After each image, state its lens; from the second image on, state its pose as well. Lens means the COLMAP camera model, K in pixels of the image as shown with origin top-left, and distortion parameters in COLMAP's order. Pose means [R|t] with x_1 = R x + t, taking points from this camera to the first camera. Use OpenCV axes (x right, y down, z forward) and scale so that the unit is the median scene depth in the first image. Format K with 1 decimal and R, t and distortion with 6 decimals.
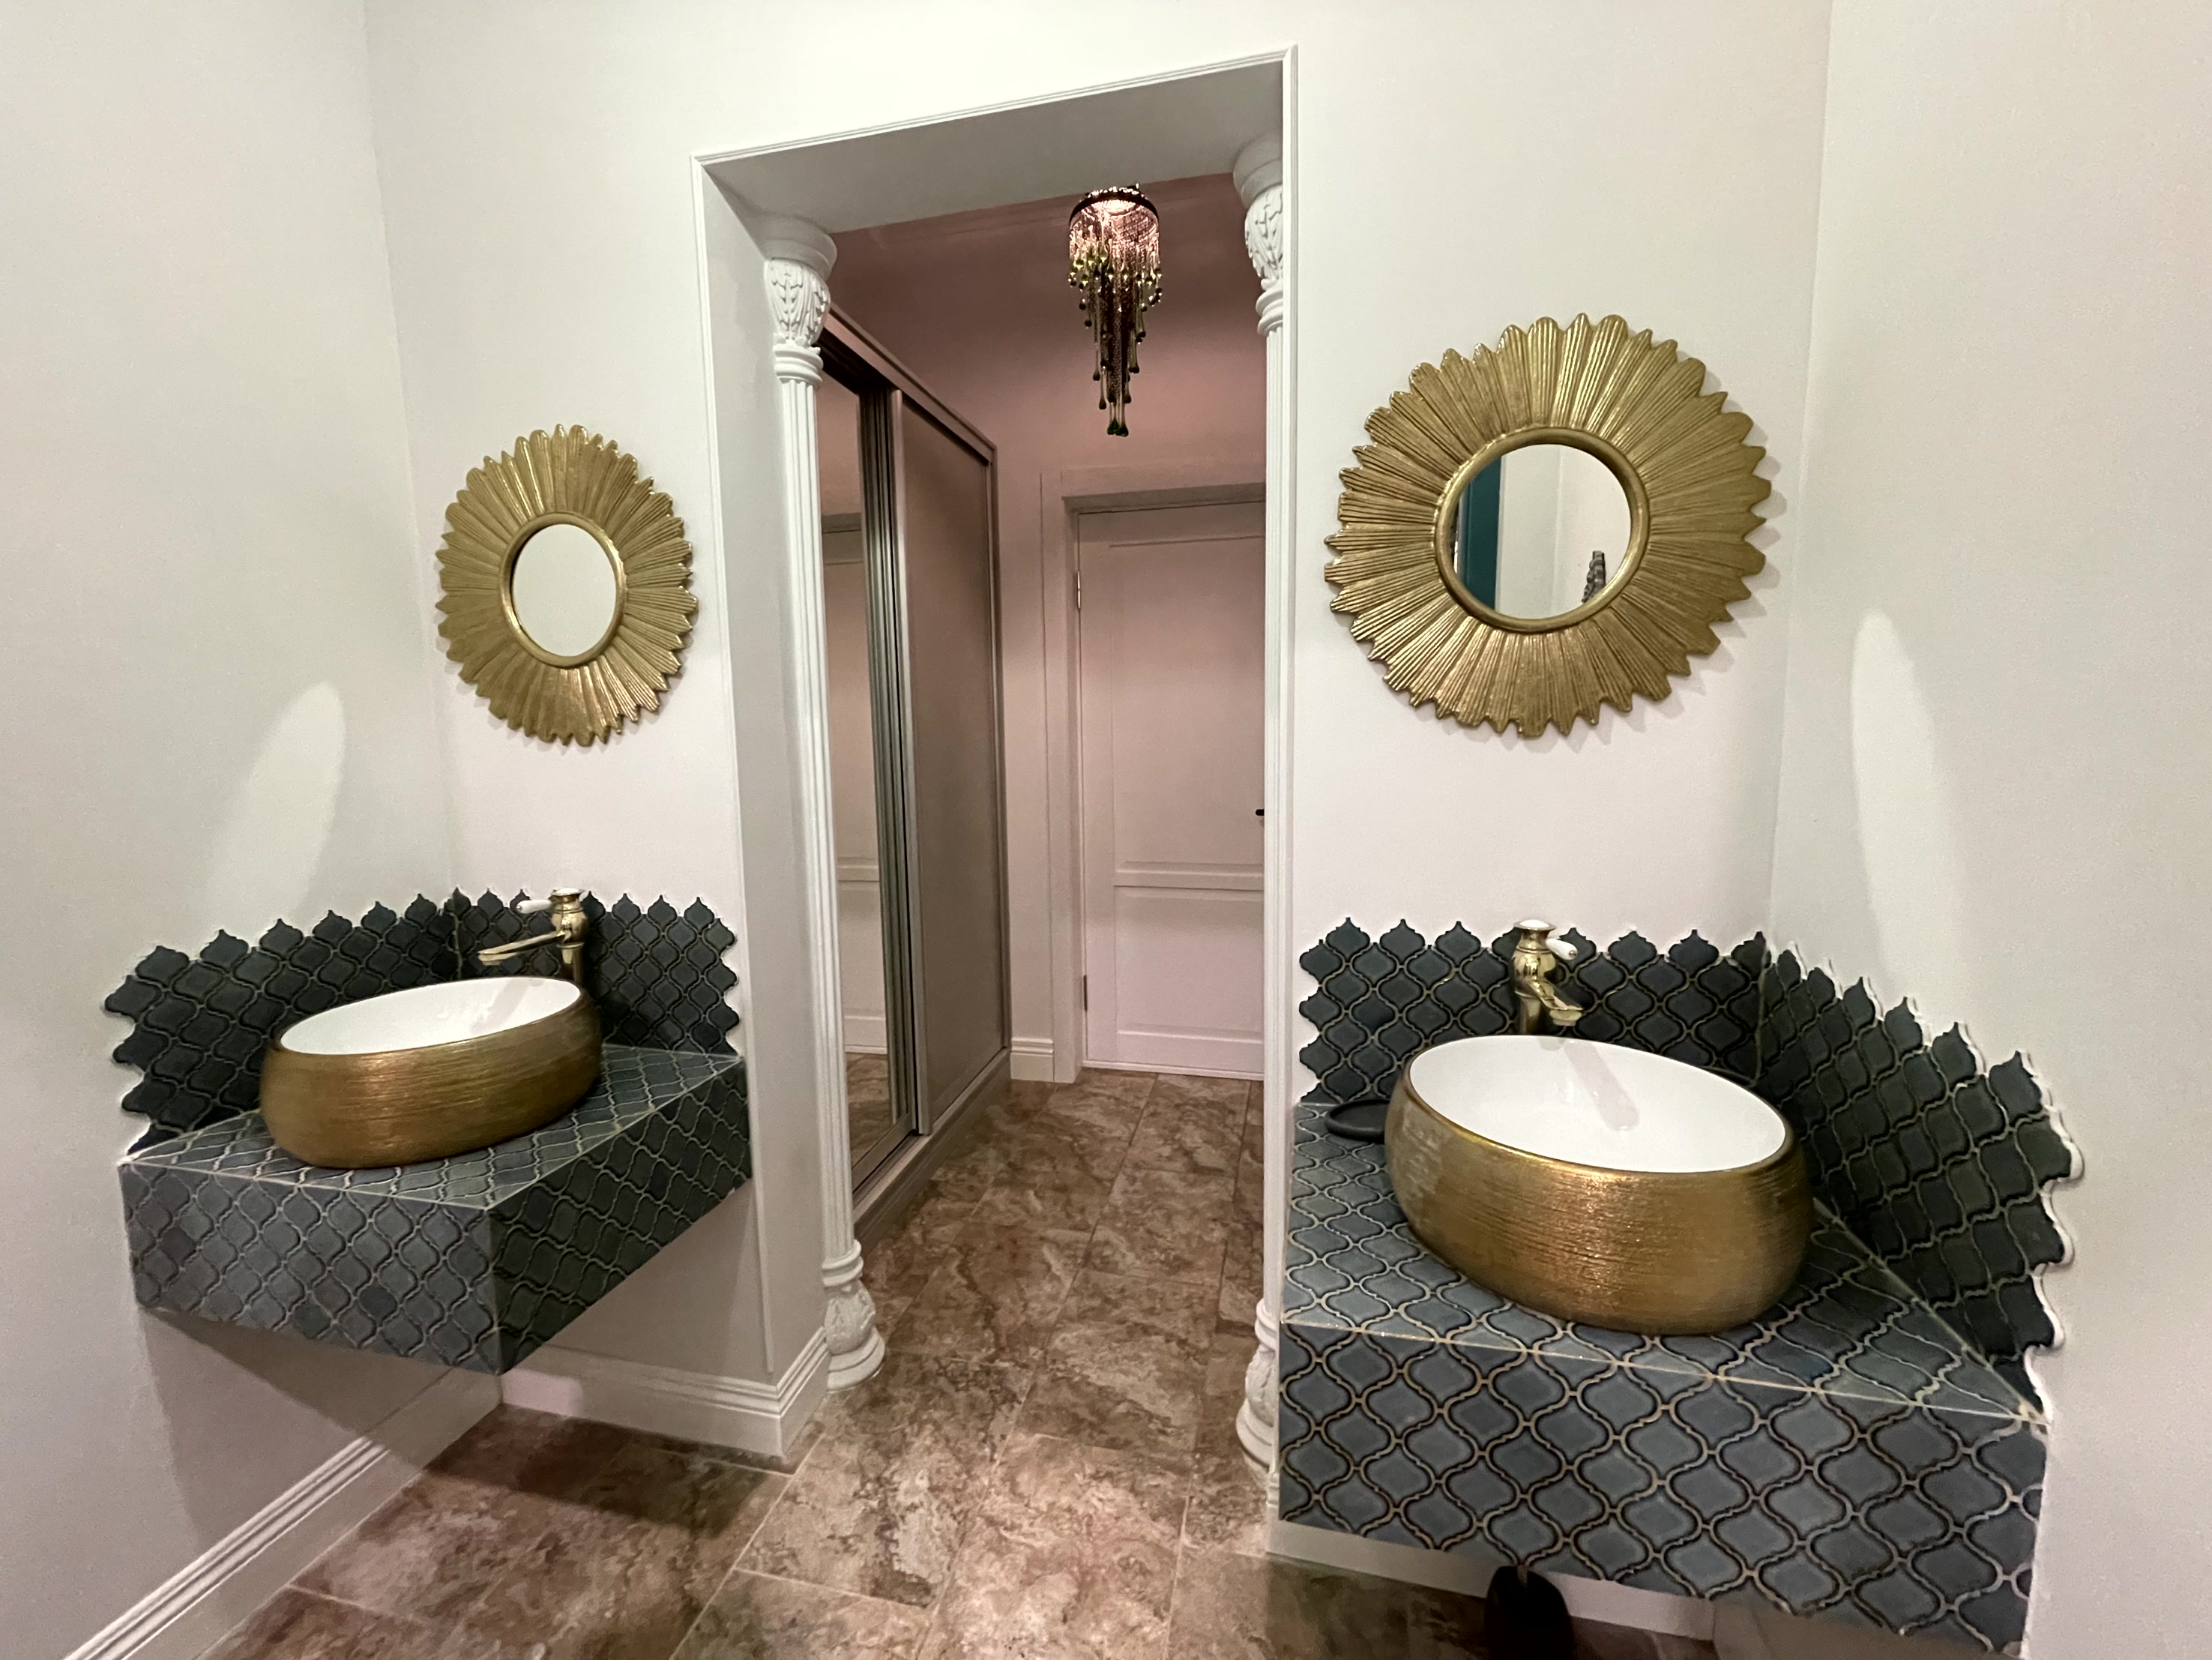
lens RADIAL K [[891.1, 0, 1118.1], [0, 891.1, 825.4], [0, 0, 1]] dist [0.001799, 0.000119]
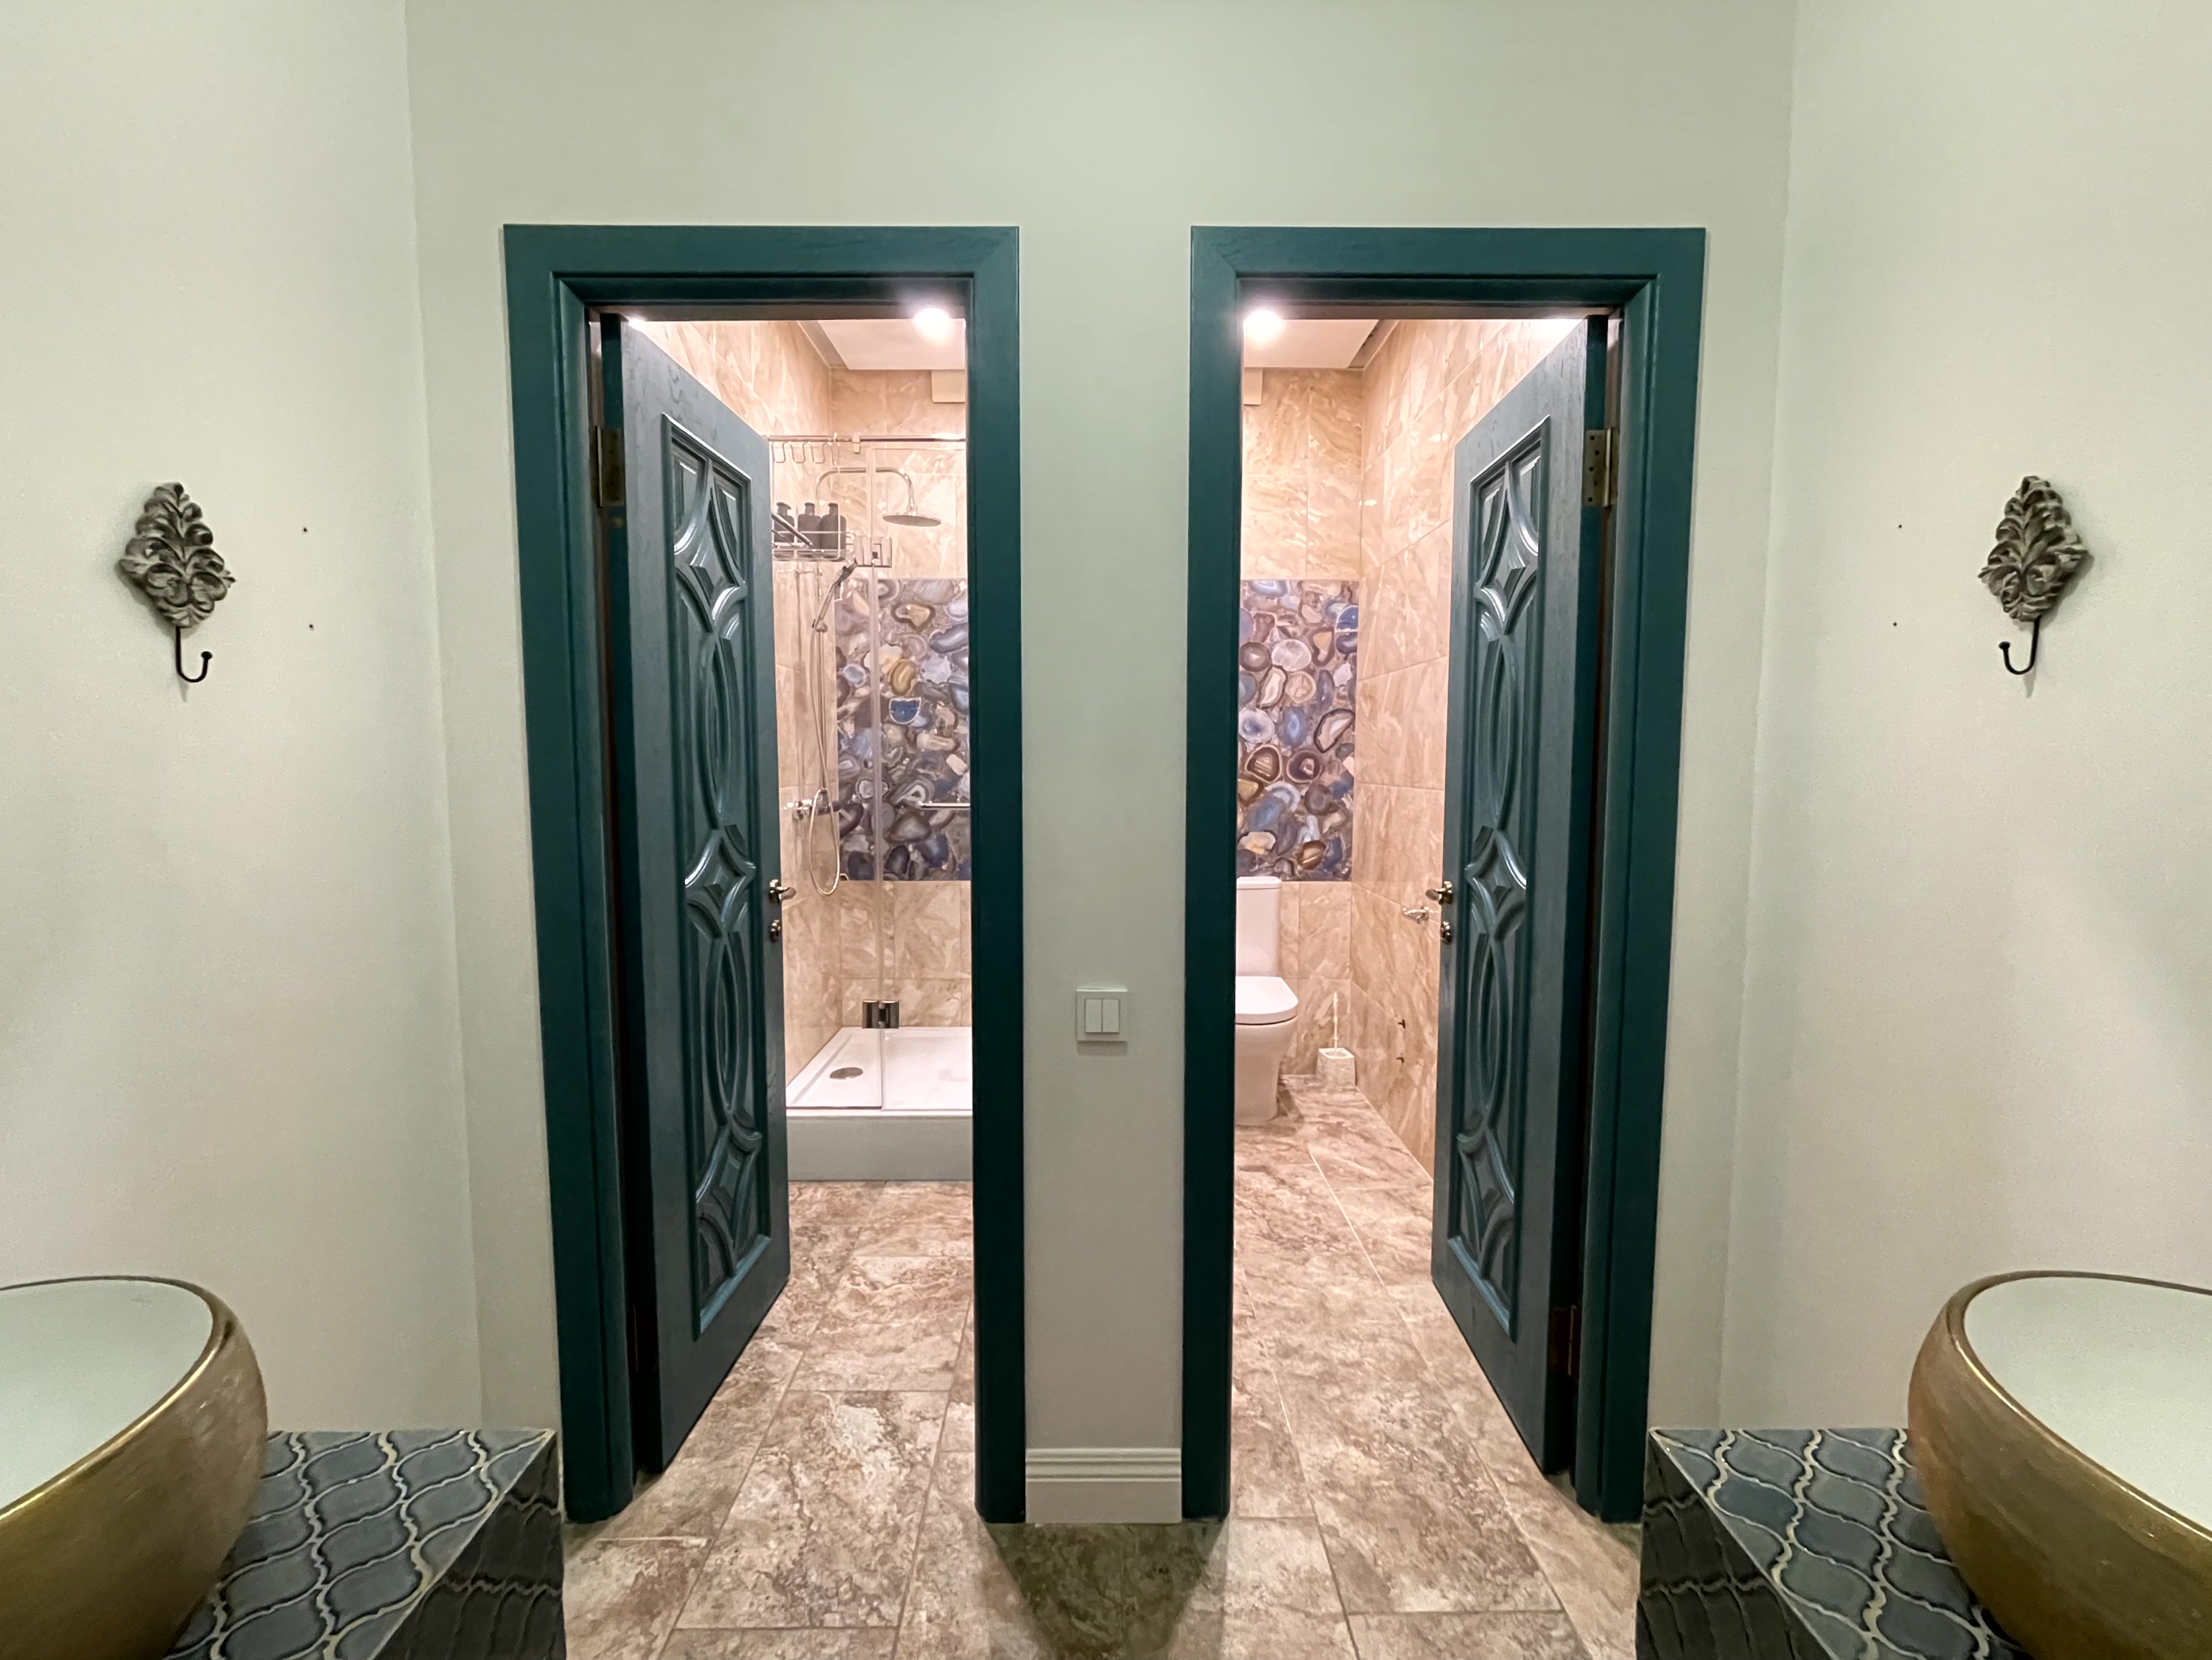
lens RADIAL K [[891.1, 0, 1118.1], [0, 891.1, 825.4], [0, 0, 1]] dist [0.001799, 0.000119]
pose [[-0.972869, 0.030526, -0.229333, -0.289400], [-0.015244, 0.980645, 0.195201, -0.236053], [0.230853, 0.193401, -0.953574, 1.947347]]
